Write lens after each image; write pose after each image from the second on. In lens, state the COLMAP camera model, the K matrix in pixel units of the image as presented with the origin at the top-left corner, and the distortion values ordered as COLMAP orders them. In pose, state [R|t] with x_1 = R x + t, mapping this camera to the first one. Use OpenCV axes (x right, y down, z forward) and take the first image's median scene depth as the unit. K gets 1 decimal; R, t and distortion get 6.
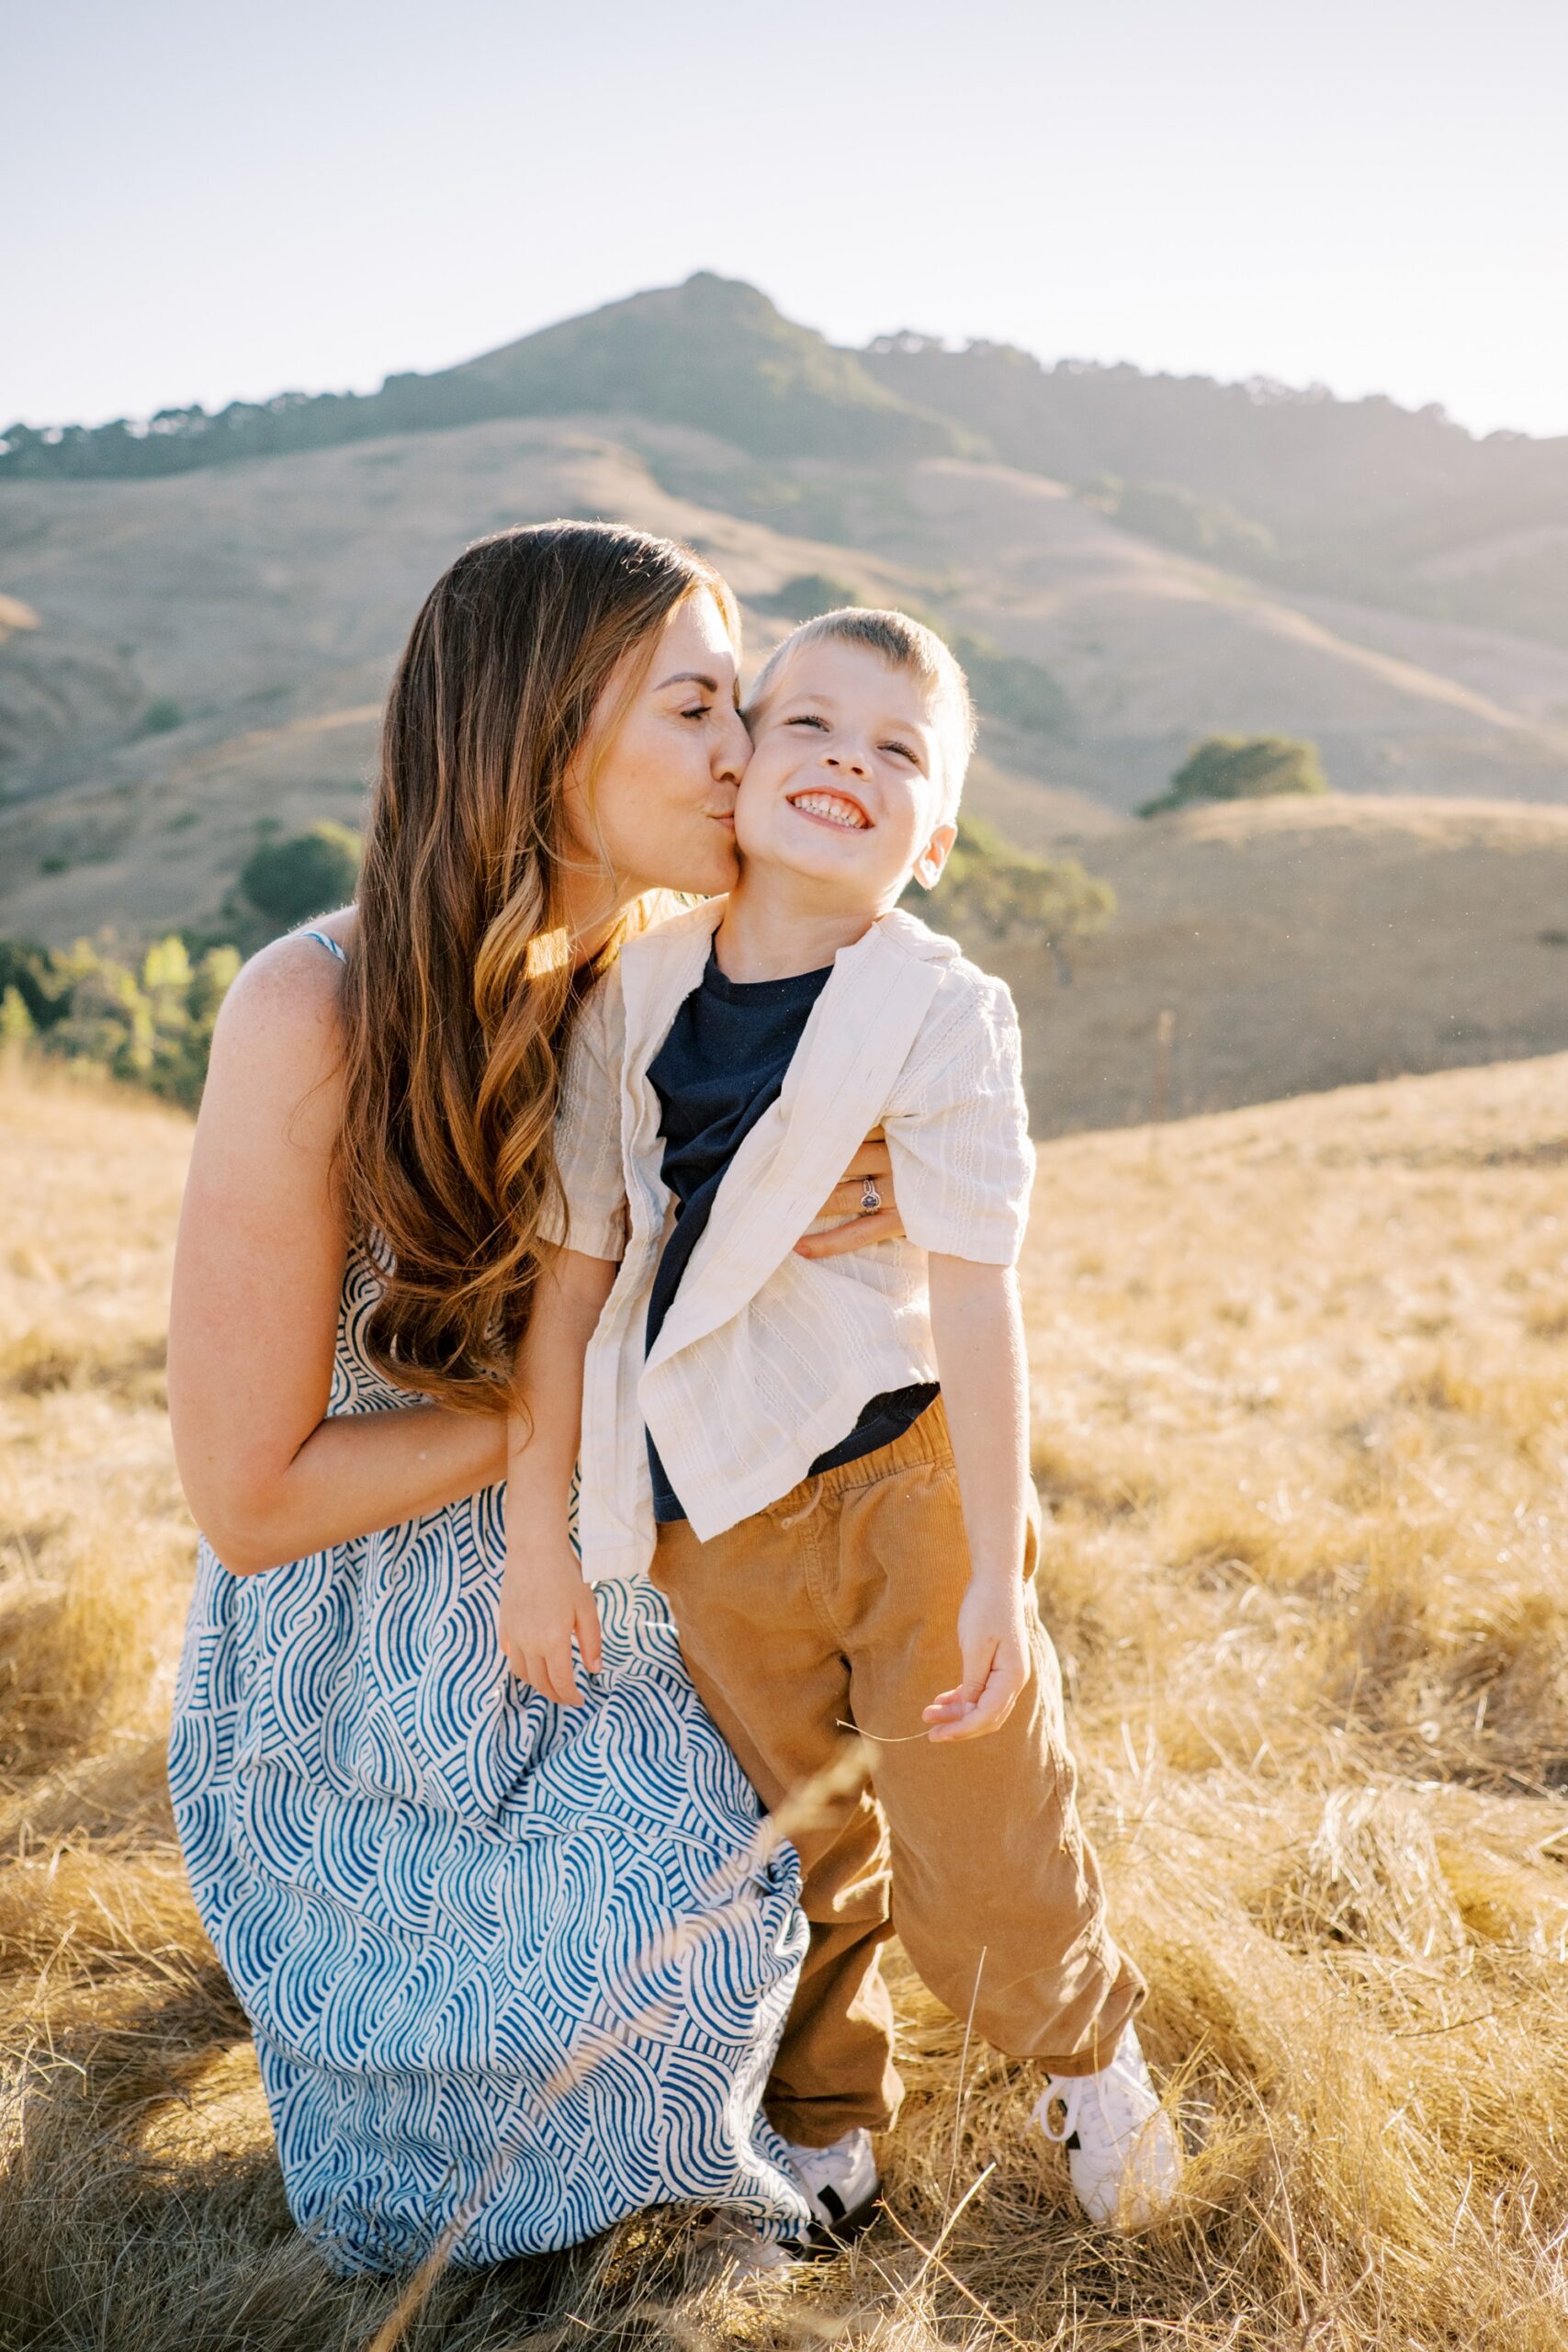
lens RADIAL K [[2241.2, 0, 782.7], [0, 2241.2, 1144.8], [0, 0, 1]] dist [-0.070666, 0.145300]
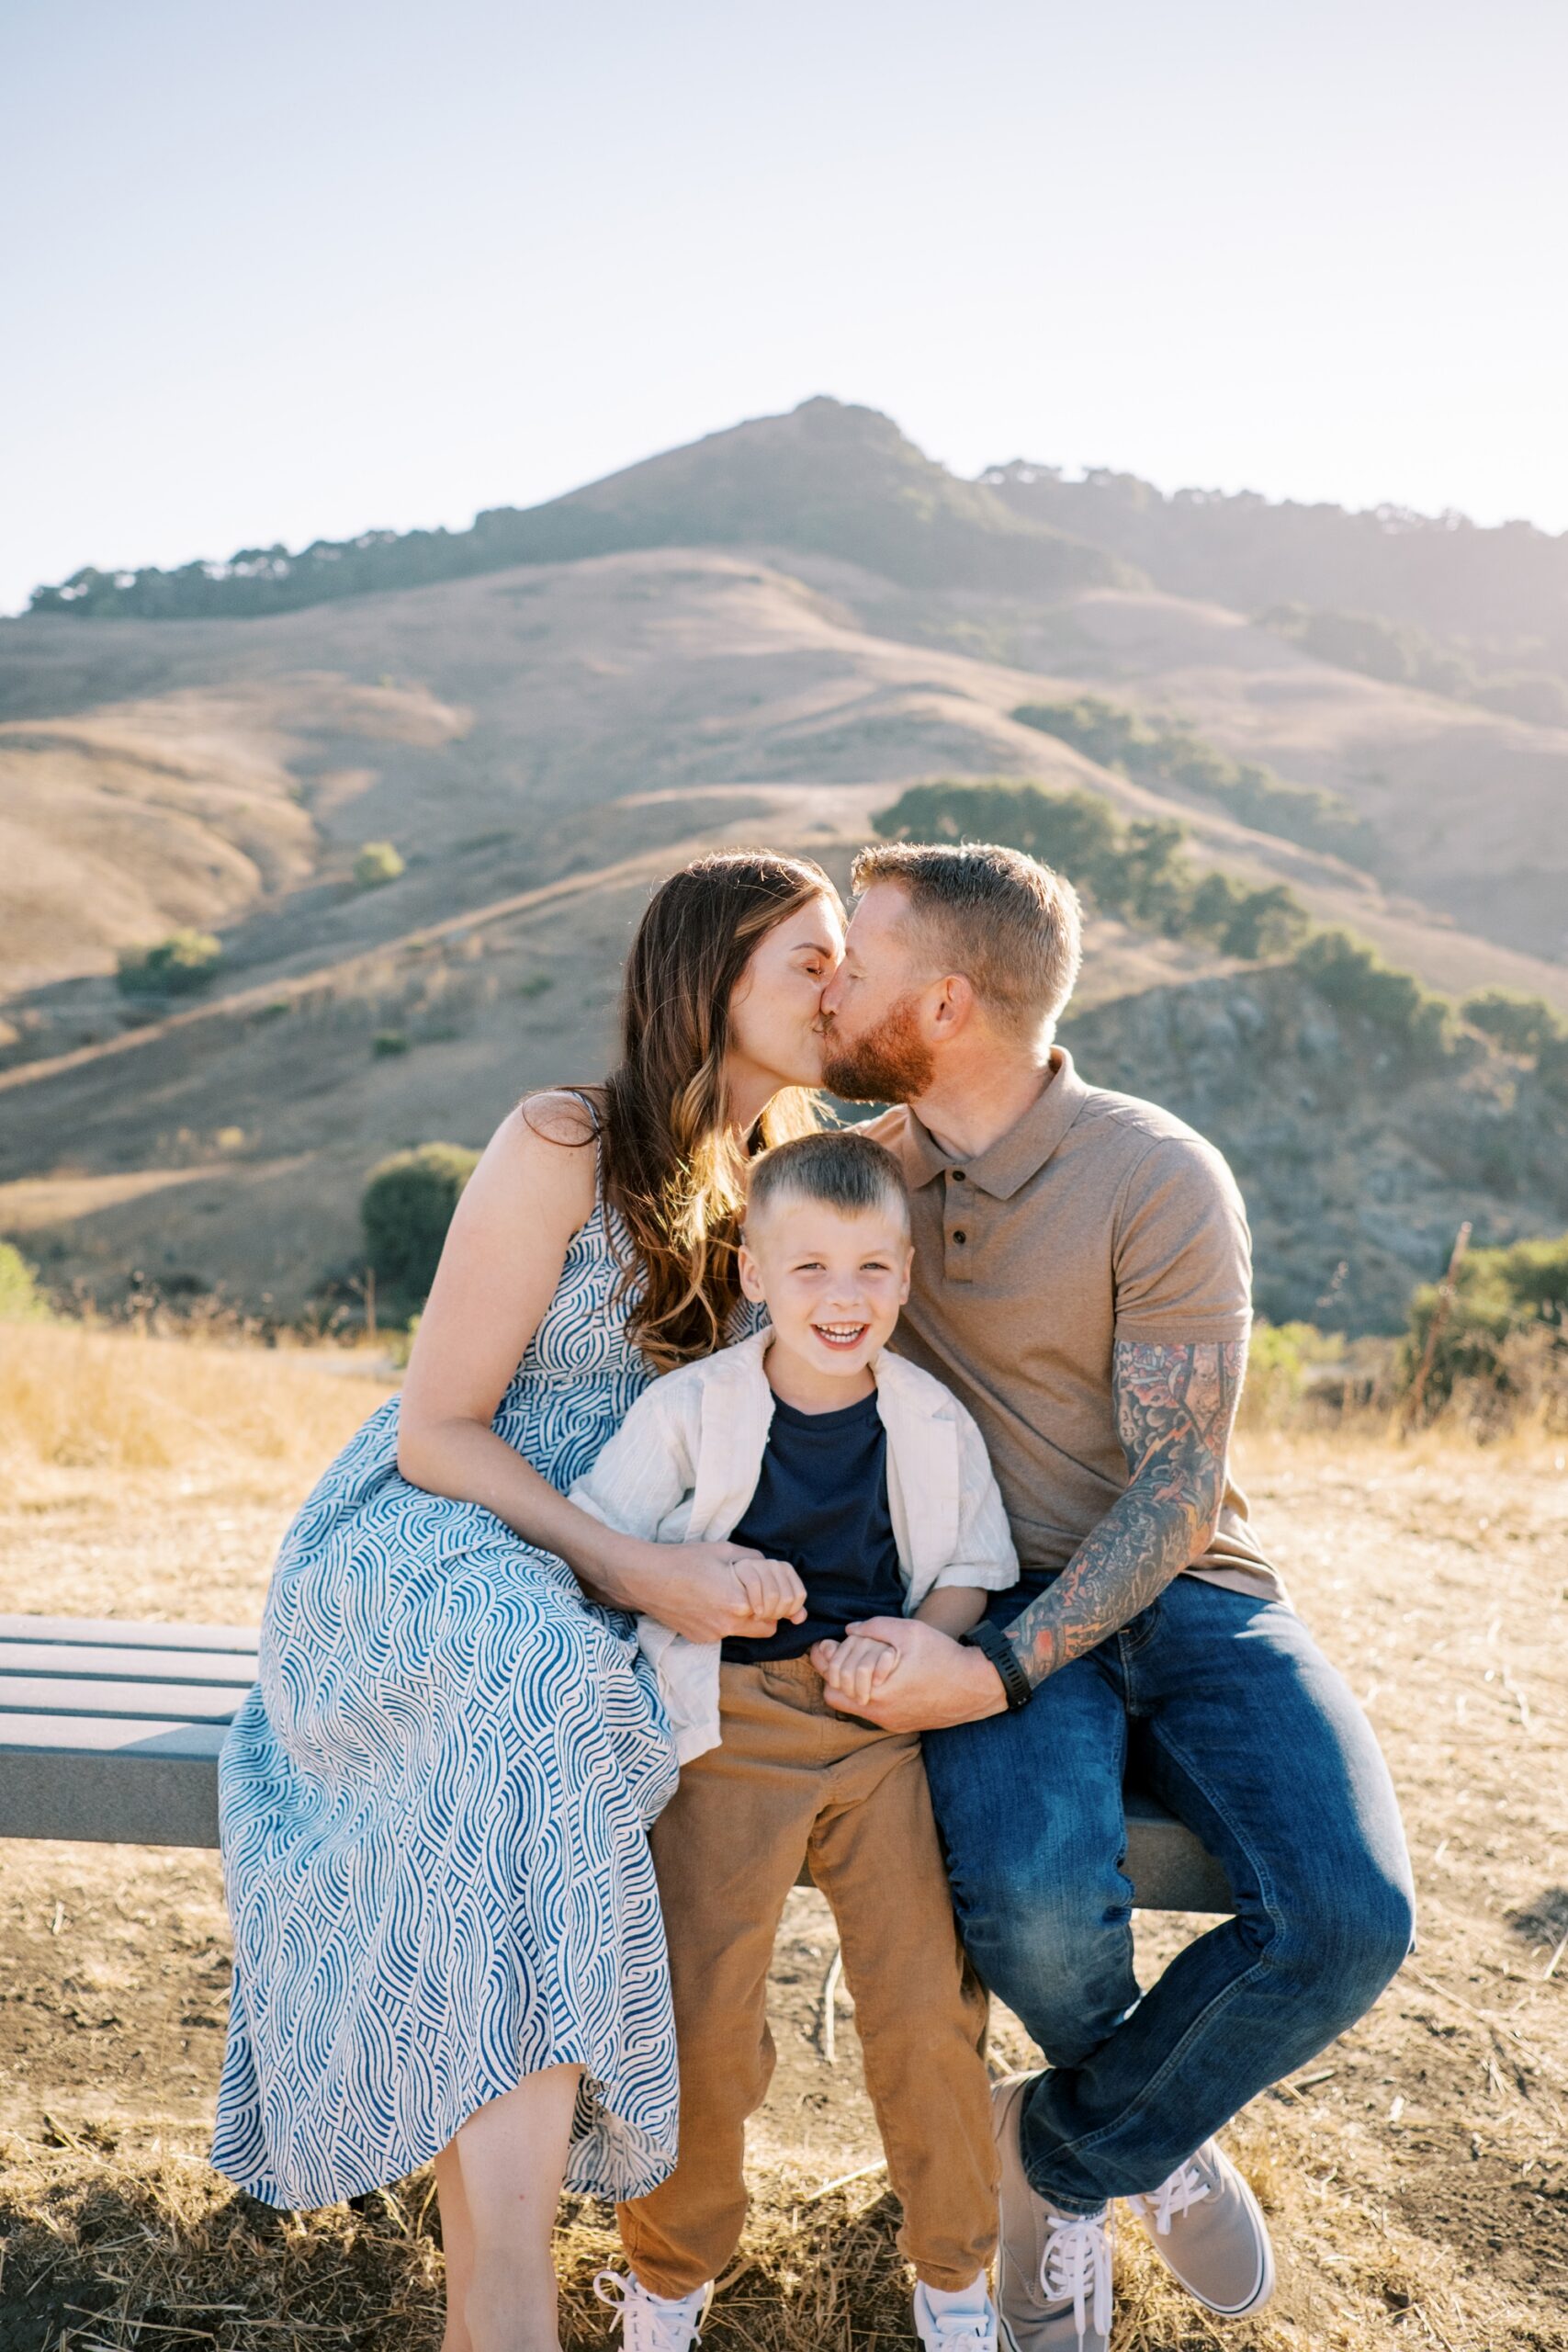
lens RADIAL K [[2265.7, 0, 758.1], [0, 2265.7, 1180.0], [0, 0, 1]] dist [-0.080428, 0.159914]
pose [[0.999793, -0.019066, 0.007040, -0.081897], [0.019449, 0.998067, -0.059024, -0.012640], [-0.005901, 0.059148, 0.998232, 0.091184]]
